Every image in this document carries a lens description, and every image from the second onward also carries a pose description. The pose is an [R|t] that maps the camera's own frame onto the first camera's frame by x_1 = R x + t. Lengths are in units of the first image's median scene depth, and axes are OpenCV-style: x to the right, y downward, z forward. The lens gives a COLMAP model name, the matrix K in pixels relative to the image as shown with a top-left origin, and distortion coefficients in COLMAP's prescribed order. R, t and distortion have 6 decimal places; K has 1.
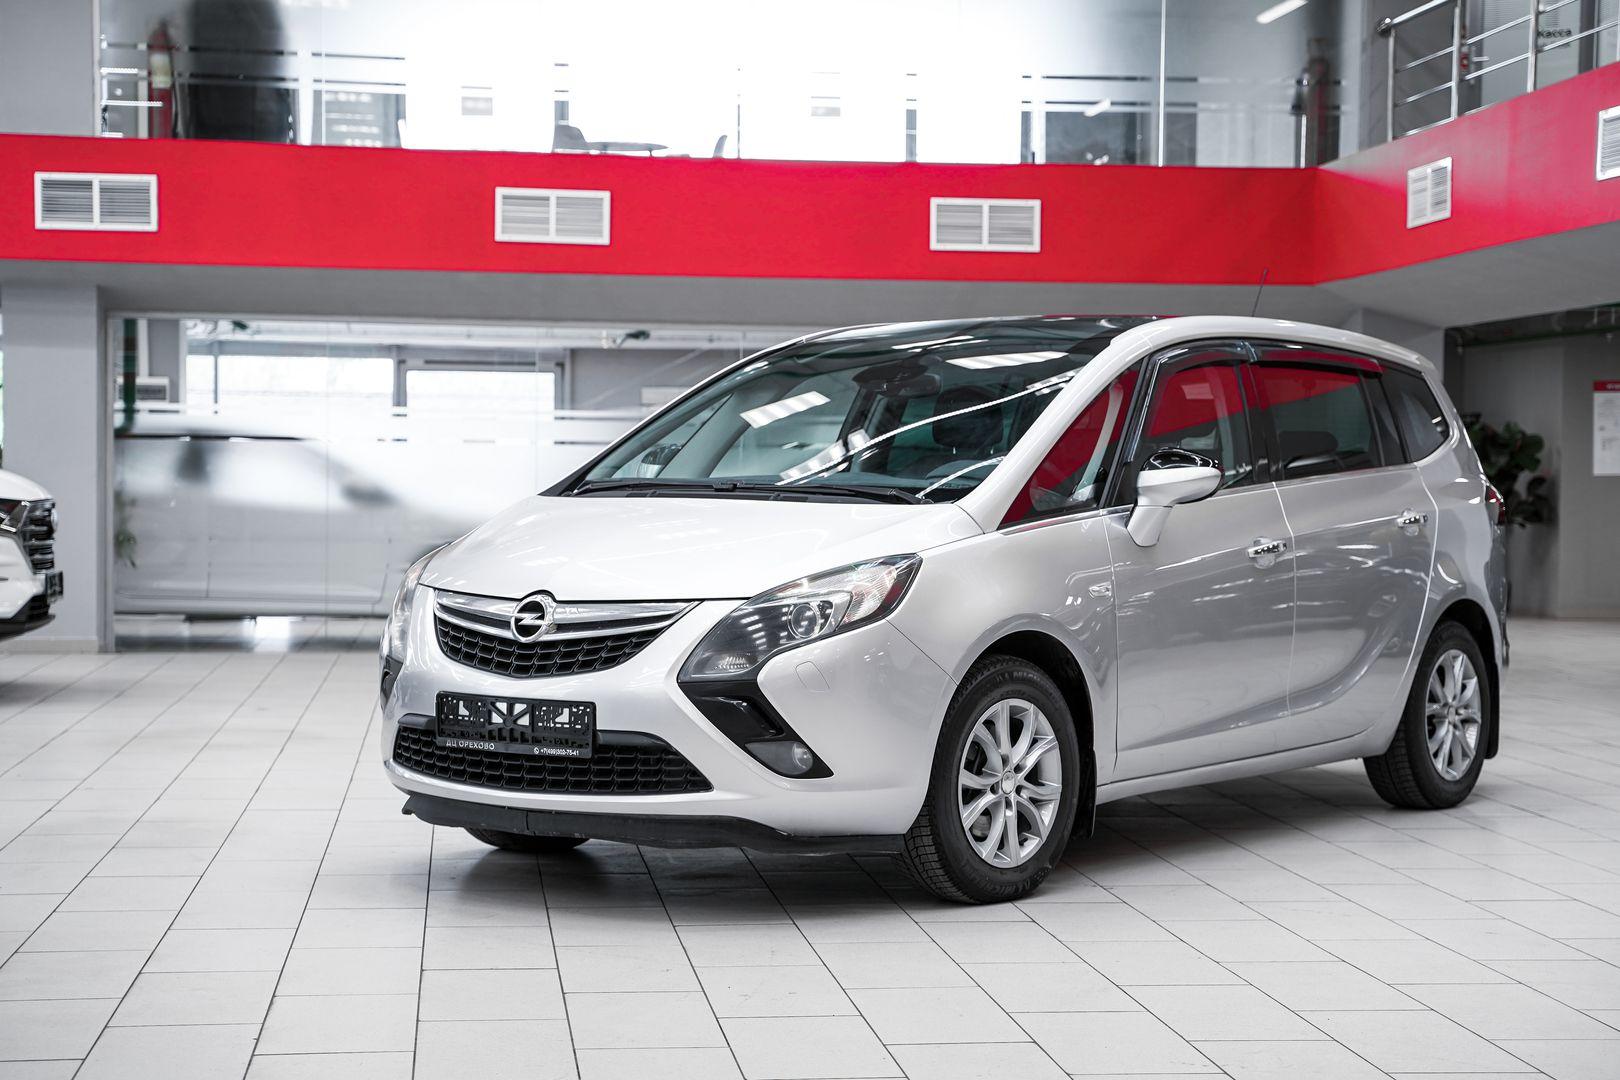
lens RADIAL K [[2757.4, 0, 810.0], [0, 2757.4, 540.0], [0, 0, 1]] dist [0.133377, -0.093235]
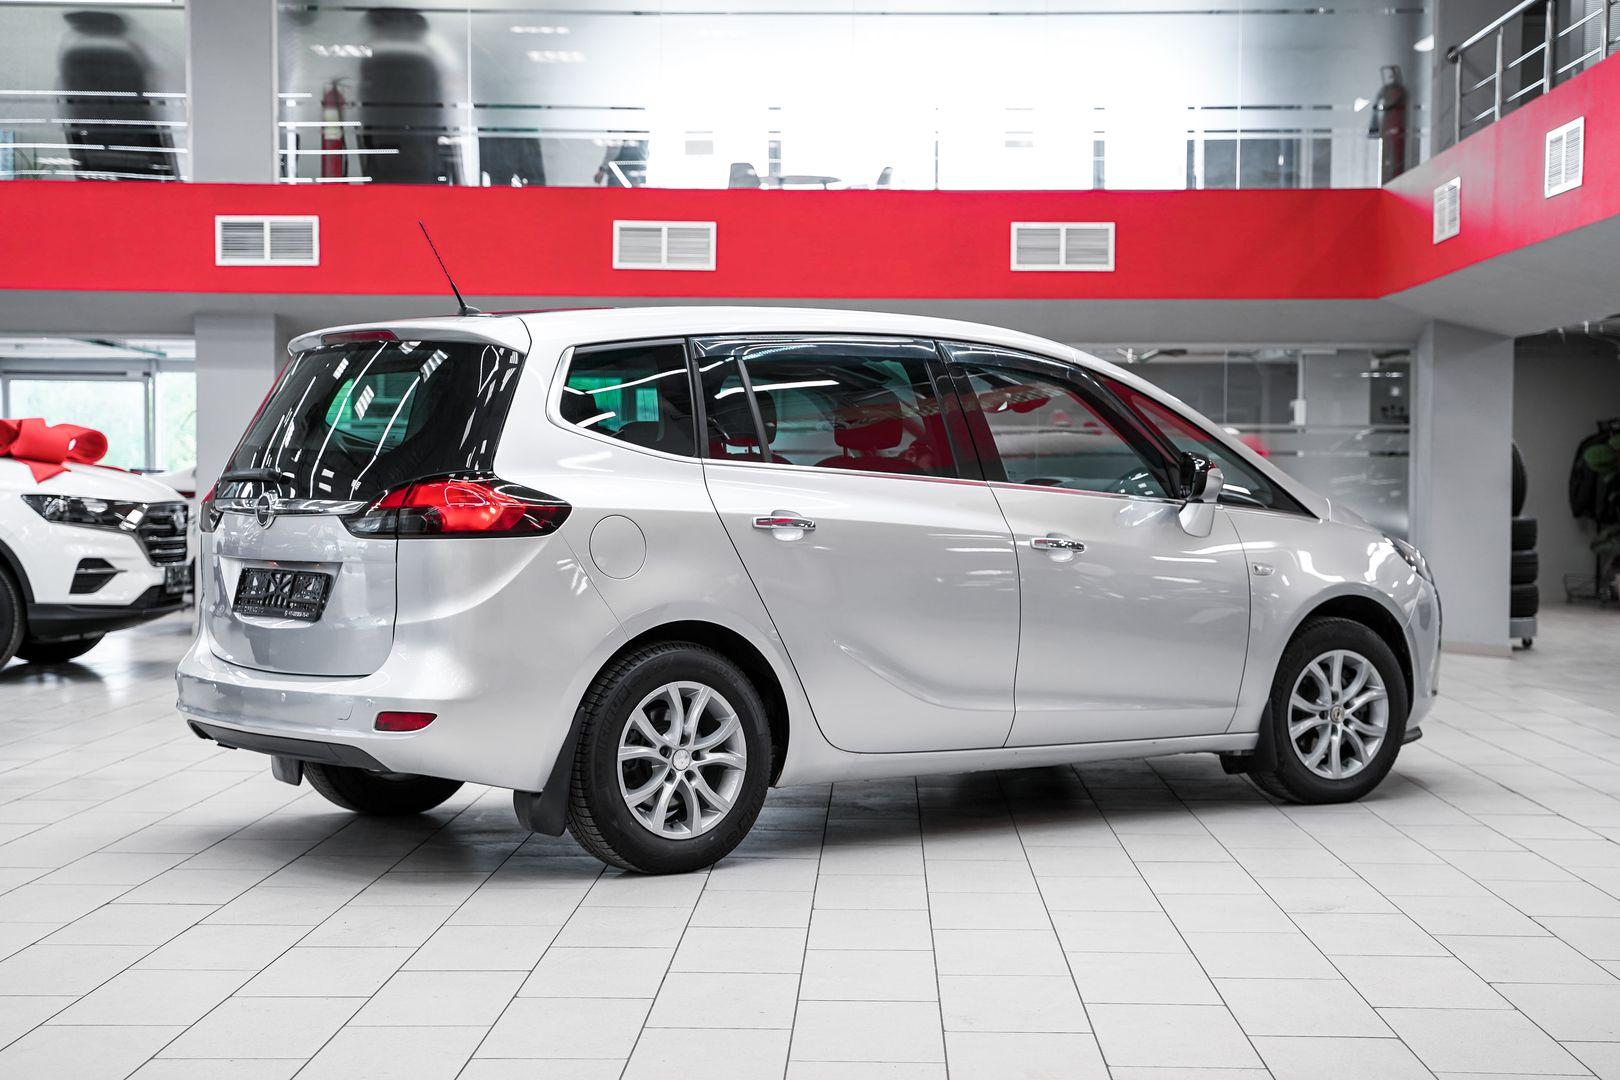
lens RADIAL K [[2541.5, 0, 810.0], [0, 2541.5, 540.0], [0, 0, 1]] dist [0.050783, 0.130719]
pose [[0.987910, 0.001618, -0.155018, 0.116534], [-0.001733, 0.999998, -0.000611, 0.001159], [0.155017, 0.000872, 0.987911, 0.003960]]
